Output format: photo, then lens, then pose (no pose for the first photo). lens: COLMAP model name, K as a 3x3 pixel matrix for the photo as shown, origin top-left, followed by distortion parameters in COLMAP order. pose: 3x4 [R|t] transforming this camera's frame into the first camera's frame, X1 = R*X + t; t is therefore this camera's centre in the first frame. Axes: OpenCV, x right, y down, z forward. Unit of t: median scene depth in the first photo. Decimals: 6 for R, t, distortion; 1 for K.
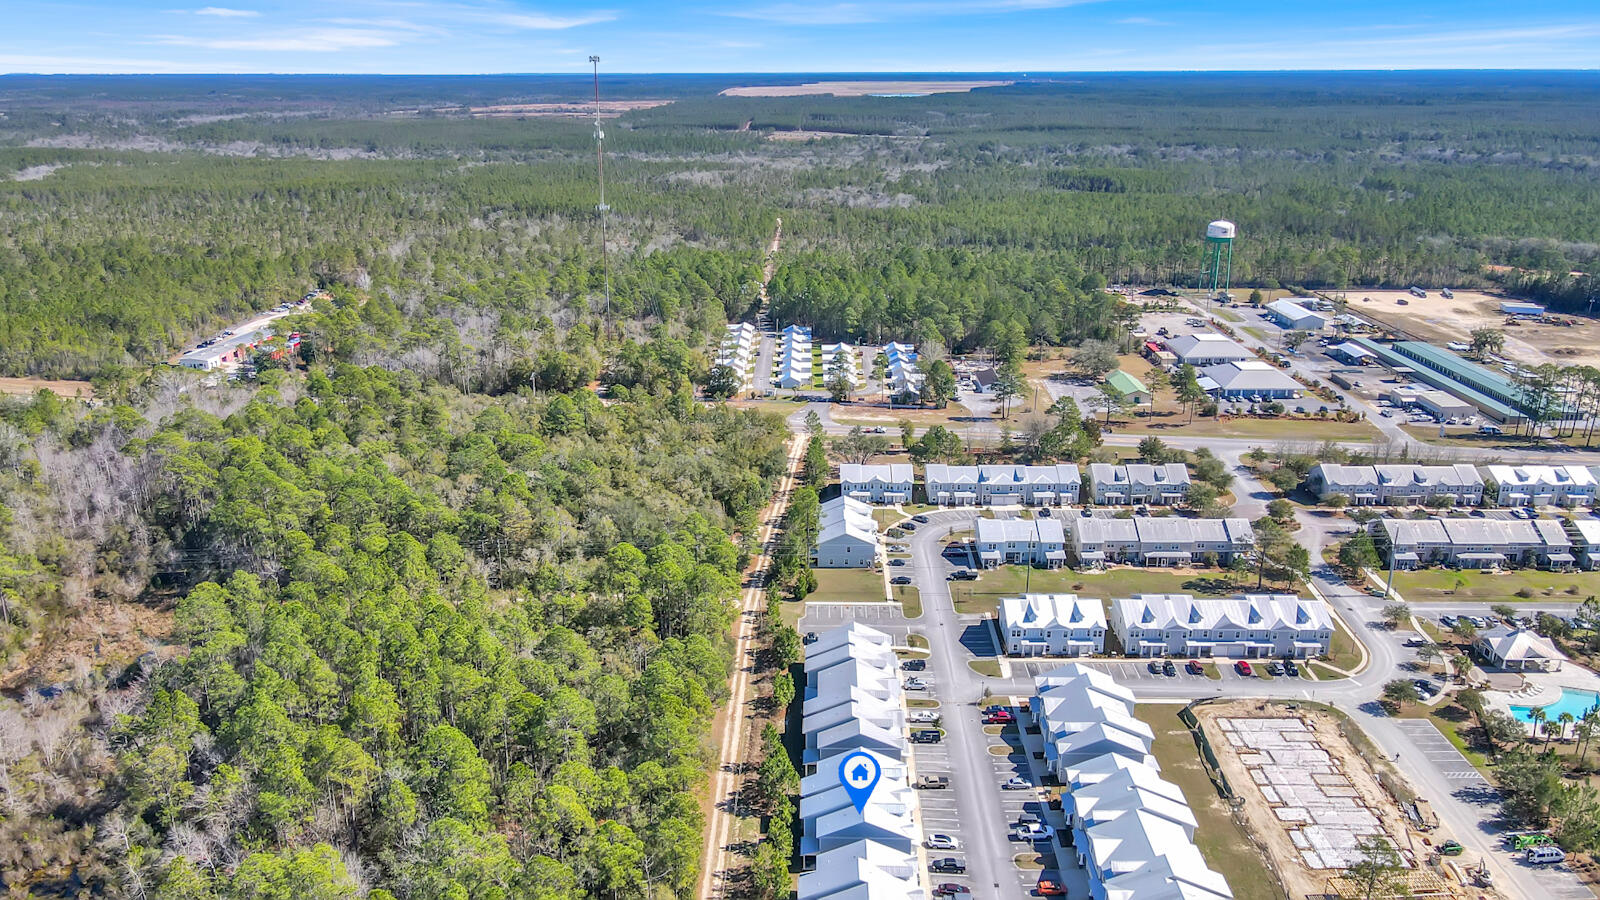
lens RADIAL K [[1178.6, 0, 791.4], [0, 1178.6, 455.2], [0, 0, 1]] dist [-0.004552, 0.036307]
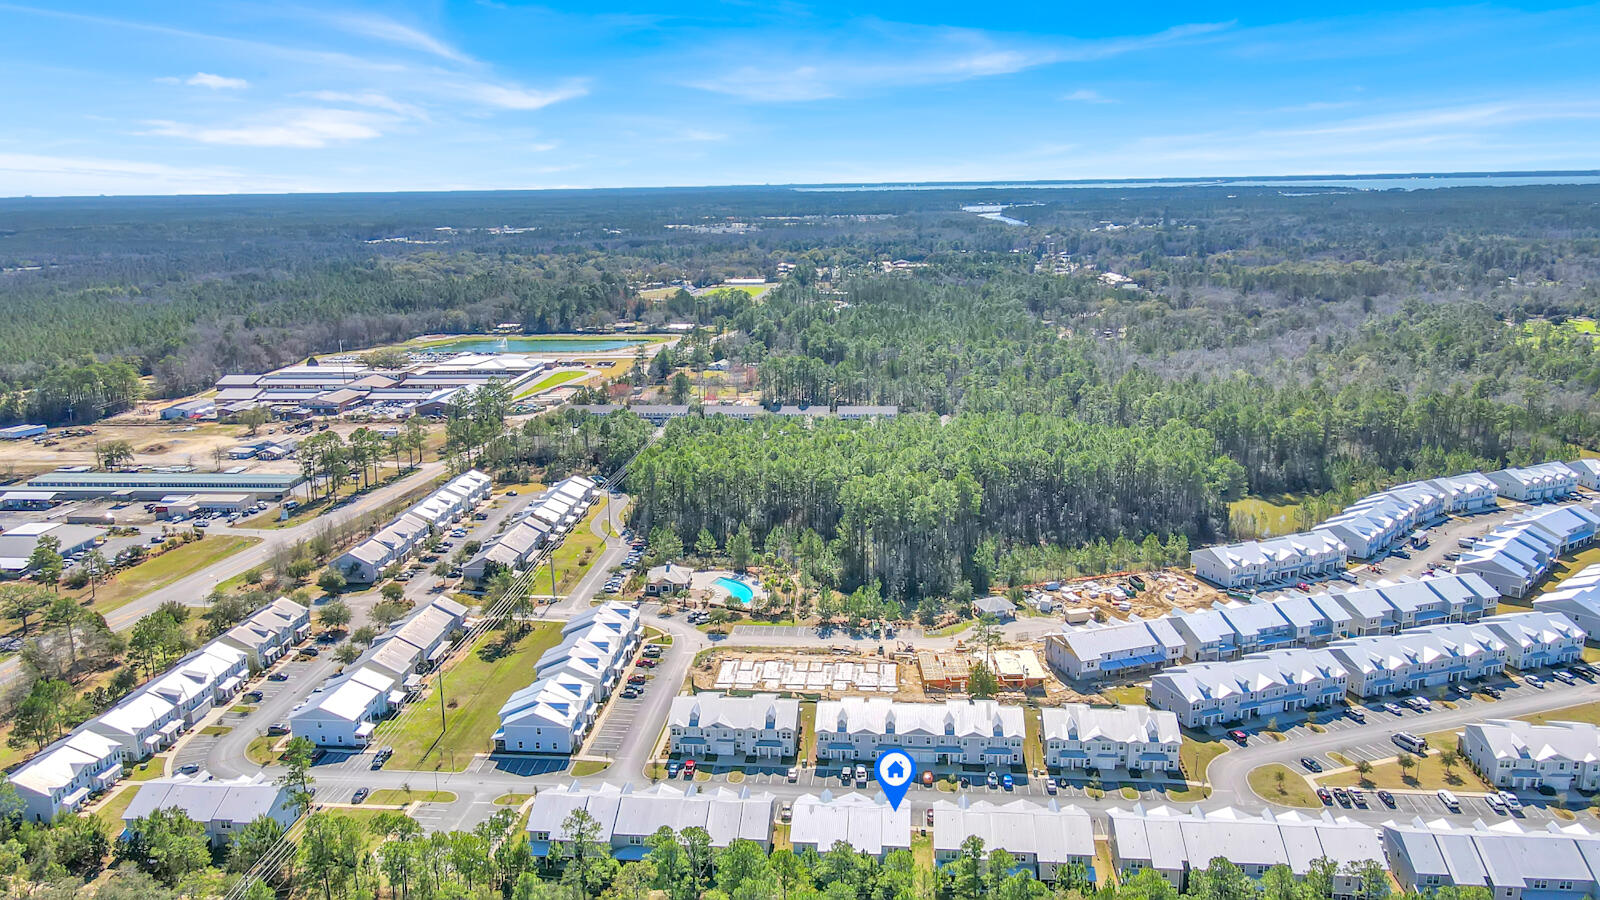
lens RADIAL K [[1178.6, 0, 791.4], [0, 1178.6, 455.2], [0, 0, 1]] dist [-0.004552, 0.036307]
pose [[0.081076, -0.227248, 0.970456, -0.587334], [0.329242, 0.925112, 0.189124, -0.158943], [-0.940758, 0.304182, 0.149824, 0.488724]]
